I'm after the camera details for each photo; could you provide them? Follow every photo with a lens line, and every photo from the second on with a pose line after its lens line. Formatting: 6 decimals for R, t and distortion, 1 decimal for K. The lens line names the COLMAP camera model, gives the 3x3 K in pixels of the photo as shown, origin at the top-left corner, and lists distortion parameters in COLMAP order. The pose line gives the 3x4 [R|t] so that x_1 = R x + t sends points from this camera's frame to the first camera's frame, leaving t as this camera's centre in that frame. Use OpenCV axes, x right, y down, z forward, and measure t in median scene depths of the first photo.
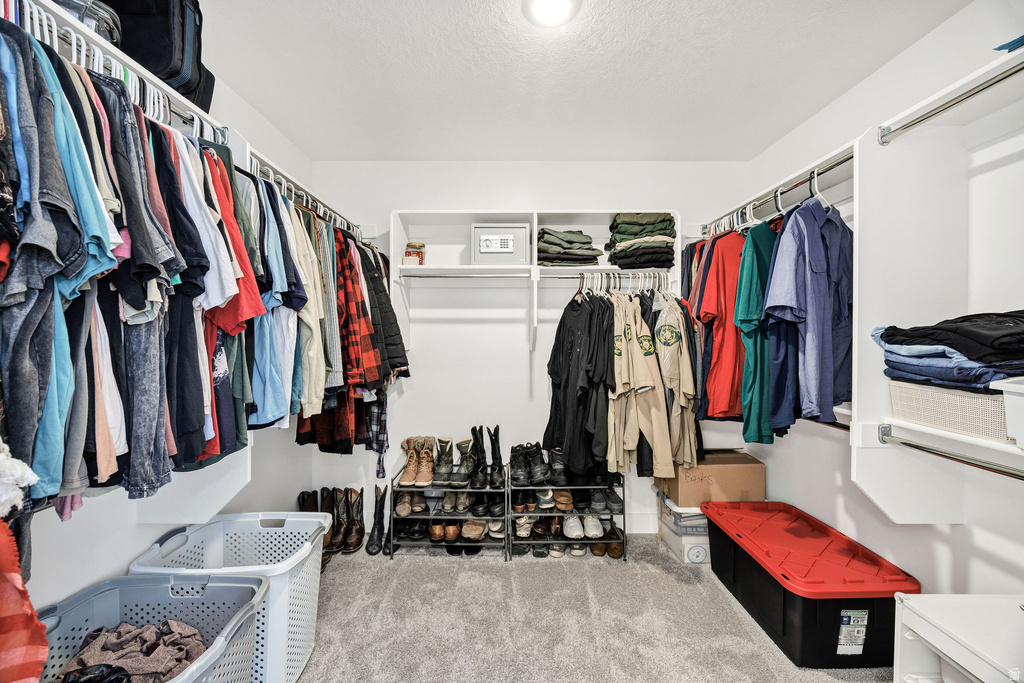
lens RADIAL K [[405.7, 0, 507.9], [0, 405.7, 337.7], [0, 0, 1]] dist [0.002069, 0.000110]
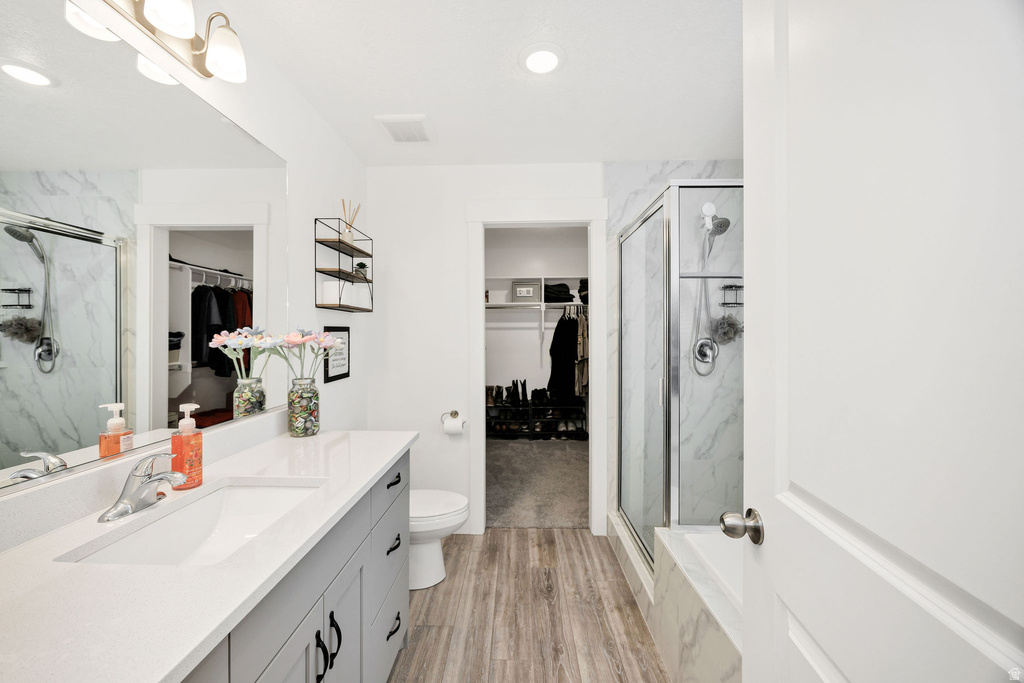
lens RADIAL K [[405.7, 0, 507.9], [0, 405.7, 337.7], [0, 0, 1]] dist [0.002069, 0.000110]
pose [[0.999586, -0.004512, -0.028404, -0.055502], [0.004524, 0.999990, 0.000354, 0.003578], [0.028402, -0.000482, 0.999596, -1.100594]]
